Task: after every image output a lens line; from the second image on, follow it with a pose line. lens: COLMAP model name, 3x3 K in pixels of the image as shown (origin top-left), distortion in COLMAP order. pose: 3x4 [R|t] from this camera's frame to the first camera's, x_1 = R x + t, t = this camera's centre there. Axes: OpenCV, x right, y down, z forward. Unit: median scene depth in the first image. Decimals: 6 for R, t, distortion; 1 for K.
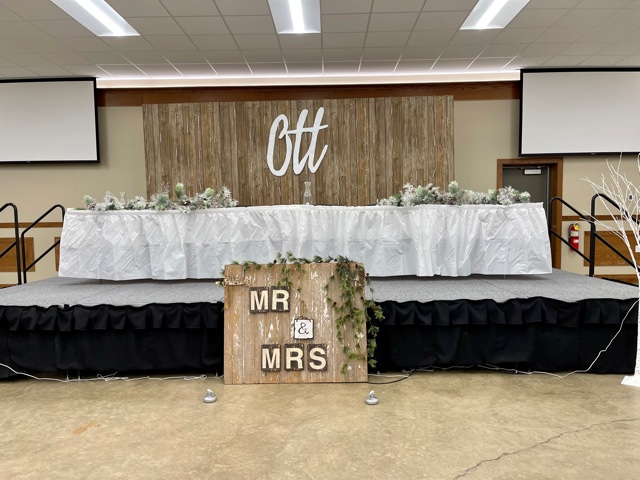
lens RADIAL K [[478.9, 0, 320.0], [0, 478.9, 240.0], [0, 0, 1]] dist [0.051584, -0.066434]
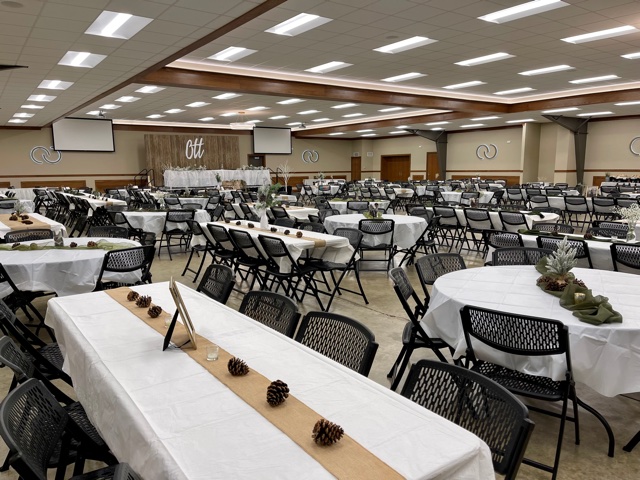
lens RADIAL K [[478.9, 0, 320.0], [0, 478.9, 240.0], [0, 0, 1]] dist [0.051584, -0.066434]
pose [[0.795136, -0.084717, 0.600485, -1.353484], [0.028991, 0.994372, 0.101899, 0.097301], [-0.605738, -0.063615, 0.793117, -2.067464]]
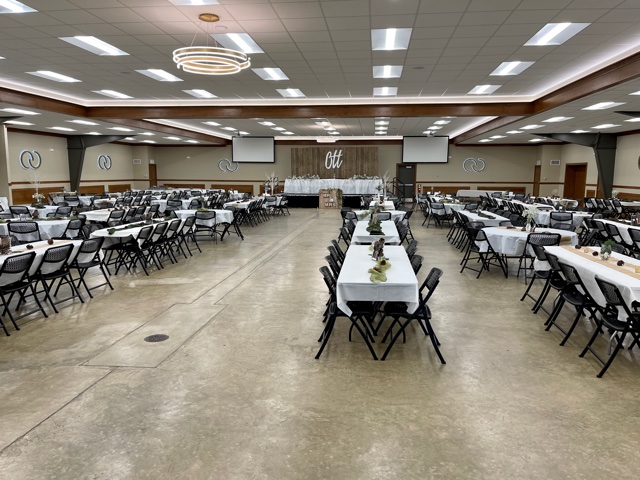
lens RADIAL K [[478.9, 0, 320.0], [0, 478.9, 240.0], [0, 0, 1]] dist [0.051584, -0.066434]
pose [[0.994971, 0.032344, -0.094794, 0.205891], [-0.023892, 0.995747, 0.088982, 0.076180], [0.097269, -0.086270, 0.991512, -2.570537]]
